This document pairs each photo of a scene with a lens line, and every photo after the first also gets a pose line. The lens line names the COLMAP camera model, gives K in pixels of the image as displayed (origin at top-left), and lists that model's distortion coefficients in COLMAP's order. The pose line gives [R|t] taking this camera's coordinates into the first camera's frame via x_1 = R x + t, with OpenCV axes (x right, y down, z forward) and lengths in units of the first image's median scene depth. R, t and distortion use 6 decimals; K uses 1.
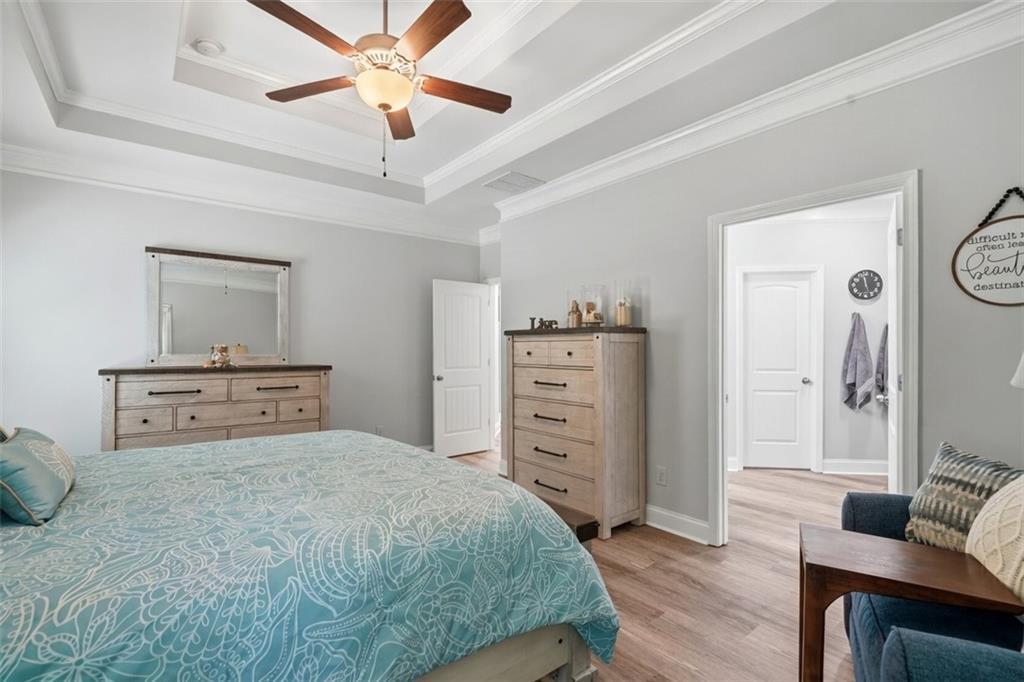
lens RADIAL K [[466.4, 0, 507.2], [0, 466.4, 340.3], [0, 0, 1]] dist [0.003938, 0.001511]
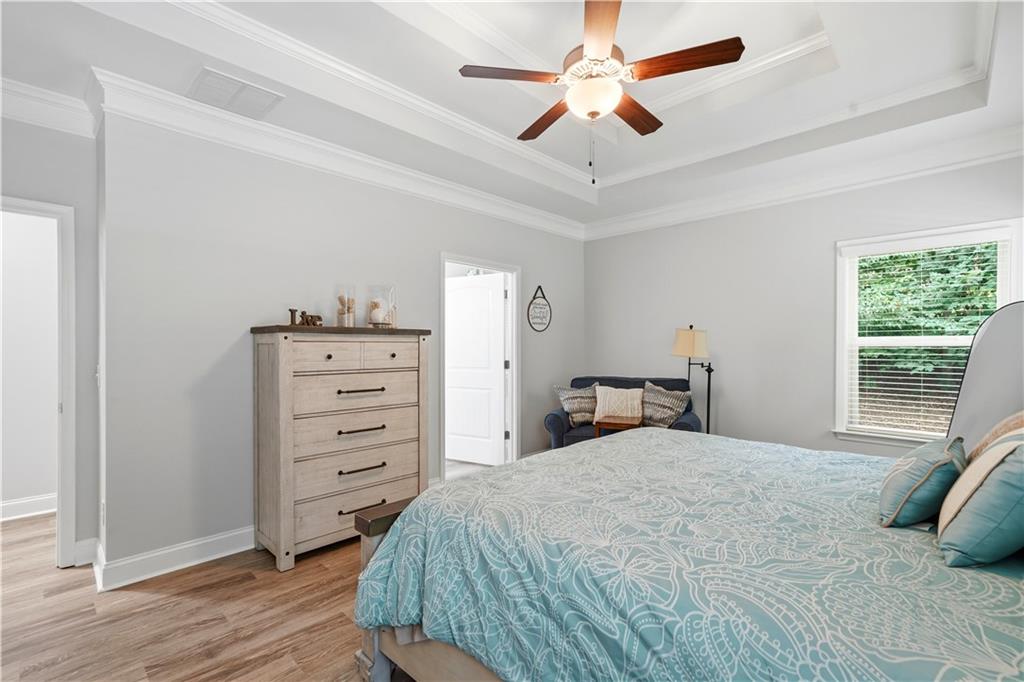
lens RADIAL K [[466.4, 0, 507.2], [0, 466.4, 340.3], [0, 0, 1]] dist [0.003938, 0.001511]
pose [[-0.173826, 0.011764, 0.984706, -0.855370], [-0.007467, 0.999884, -0.013263, 0.008989], [-0.984748, -0.009658, -0.173718, 0.934148]]
